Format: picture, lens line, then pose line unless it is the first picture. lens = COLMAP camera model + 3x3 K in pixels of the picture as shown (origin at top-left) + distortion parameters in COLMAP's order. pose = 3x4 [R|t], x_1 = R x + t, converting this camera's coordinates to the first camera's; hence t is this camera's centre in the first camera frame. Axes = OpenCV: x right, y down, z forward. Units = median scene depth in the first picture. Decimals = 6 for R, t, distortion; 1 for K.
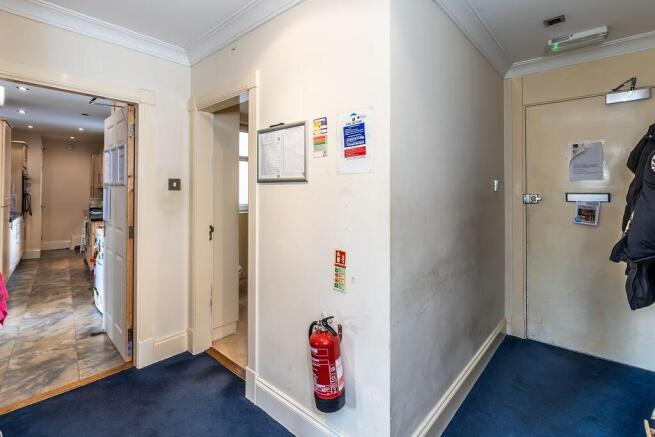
lens RADIAL K [[308.2, 0, 327.1], [0, 308.2, 183.9], [0, 0, 1]] dist [0.000256, 0.000064]
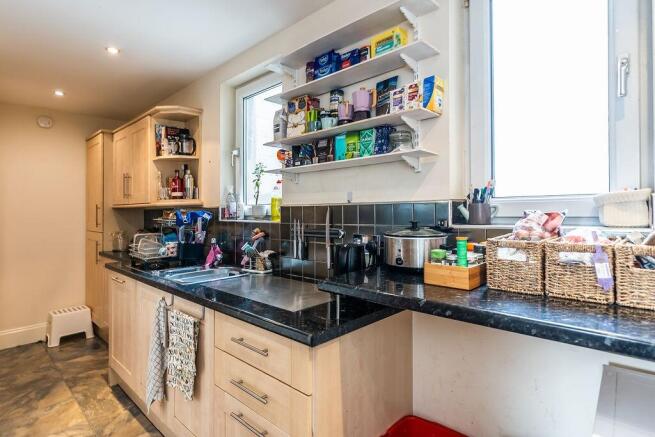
lens RADIAL K [[353.4, 0, 327.2], [0, 353.4, 203.3], [0, 0, 1]] dist [-0.000017, 0.000018]
pose [[0.995486, -0.031567, 0.089501, -0.538957], [0.030406, 0.999435, 0.014314, 0.009687], [-0.089902, -0.011528, 0.995884, 0.515259]]
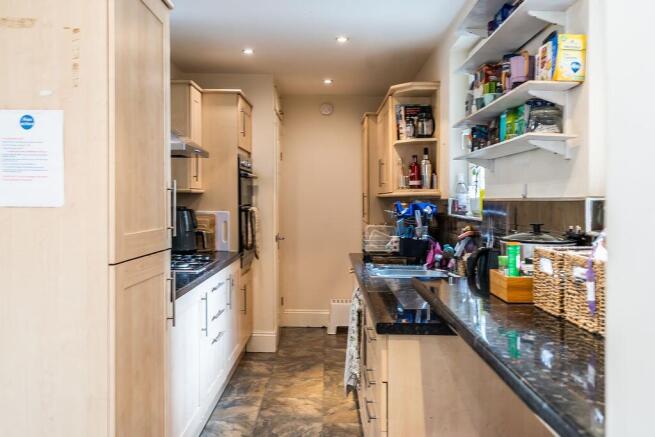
lens RADIAL K [[545.0, 0, 327.5], [0, 545.0, 218.5], [0, 0, 1]] dist [0.003493, 0.000965]
pose [[0.757719, 0.019208, -0.652298, -0.357834], [0.013005, 0.998924, 0.044522, 0.009884], [0.652451, -0.042218, 0.756654, 0.455161]]
